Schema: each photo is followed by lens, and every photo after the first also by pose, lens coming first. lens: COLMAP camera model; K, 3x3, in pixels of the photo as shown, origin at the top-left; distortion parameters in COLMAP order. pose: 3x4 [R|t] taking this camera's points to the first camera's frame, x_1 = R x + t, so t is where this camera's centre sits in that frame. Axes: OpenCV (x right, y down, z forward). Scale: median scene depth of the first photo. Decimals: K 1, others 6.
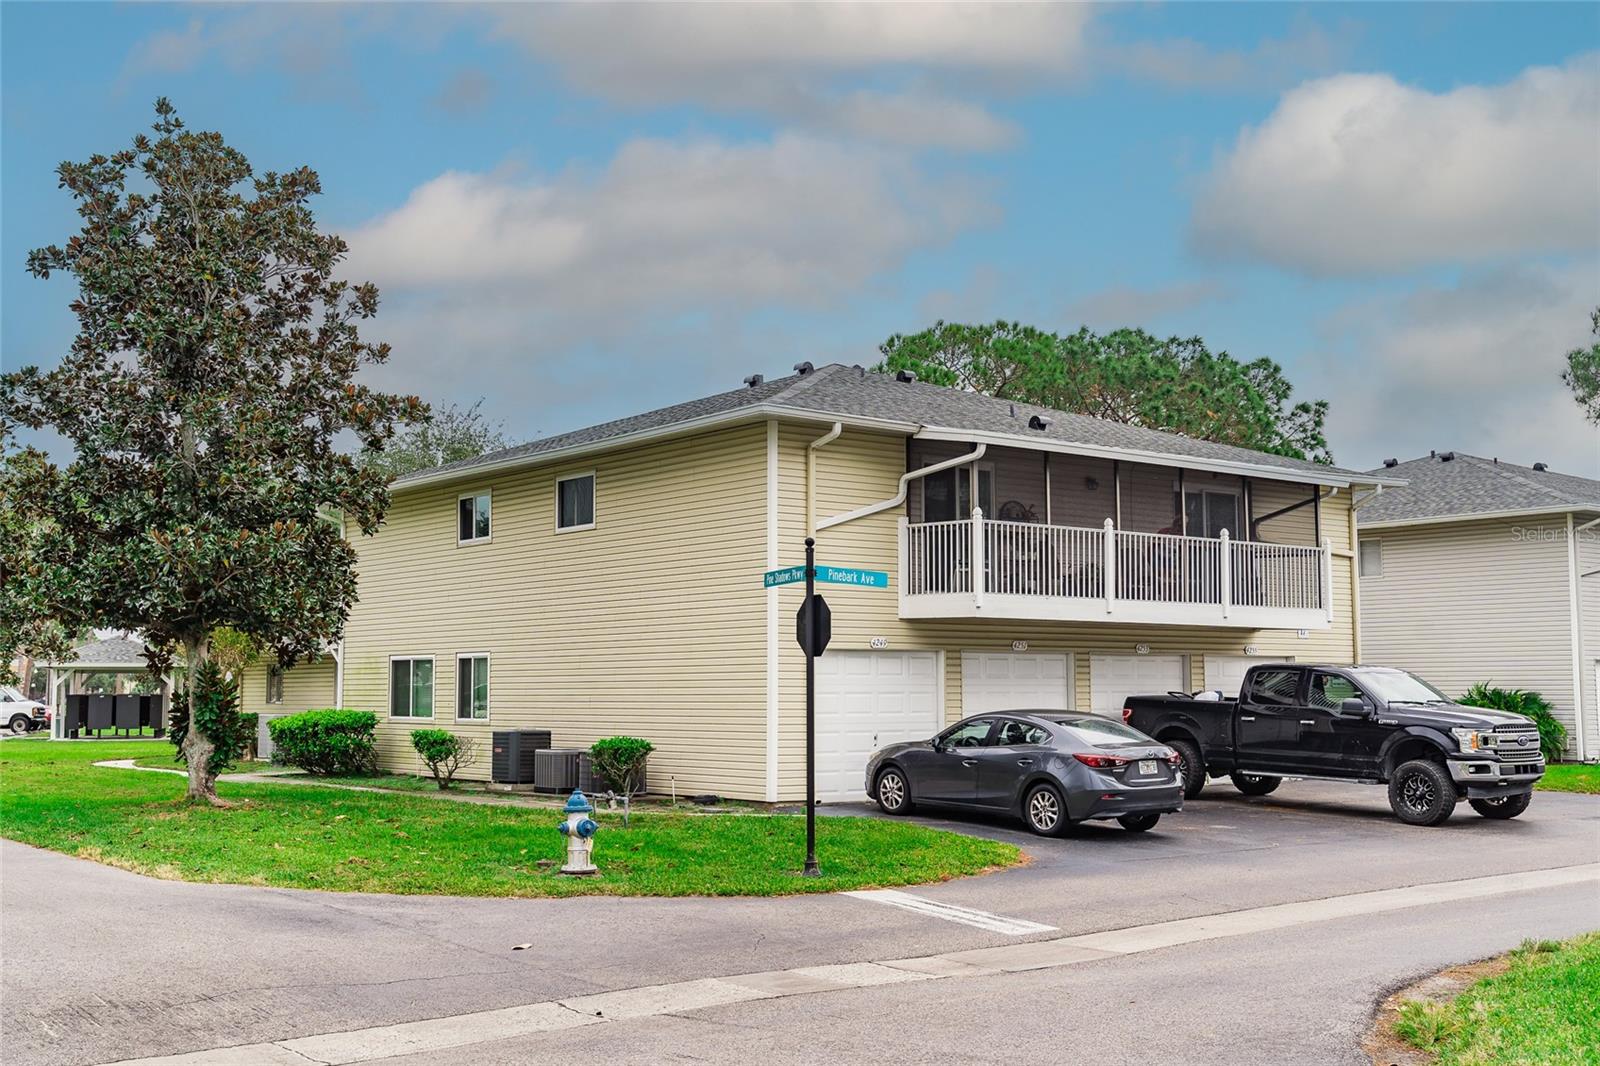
lens RADIAL K [[1802.4, 0, 798.3], [0, 1802.4, 530.7], [0, 0, 1]] dist [0.004990, 0.000000]
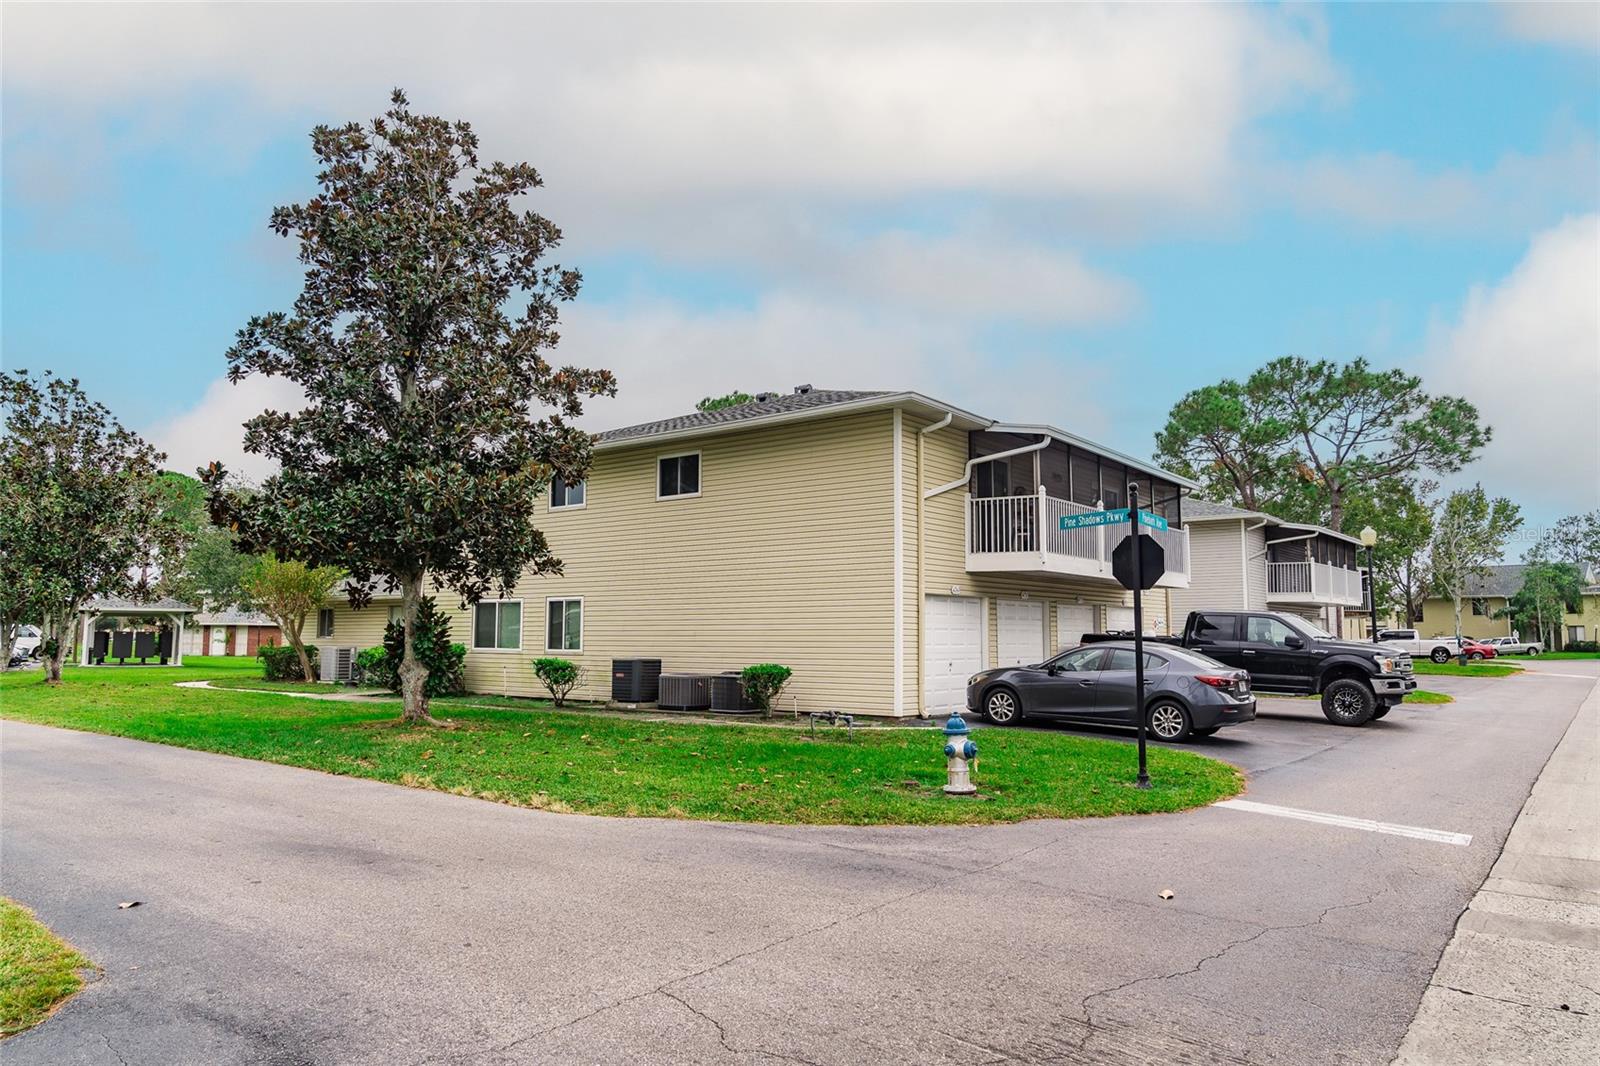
lens RADIAL K [[1087.8, 0, 801.7], [0, 1087.8, 526.4], [0, 0, 1]] dist [-0.035124, 0.004442]
pose [[0.968381, 0.030710, 0.247579, -0.259191], [-0.027312, 0.999480, -0.017150, 0.034155], [-0.247976, 0.009846, 0.968716, 0.288721]]
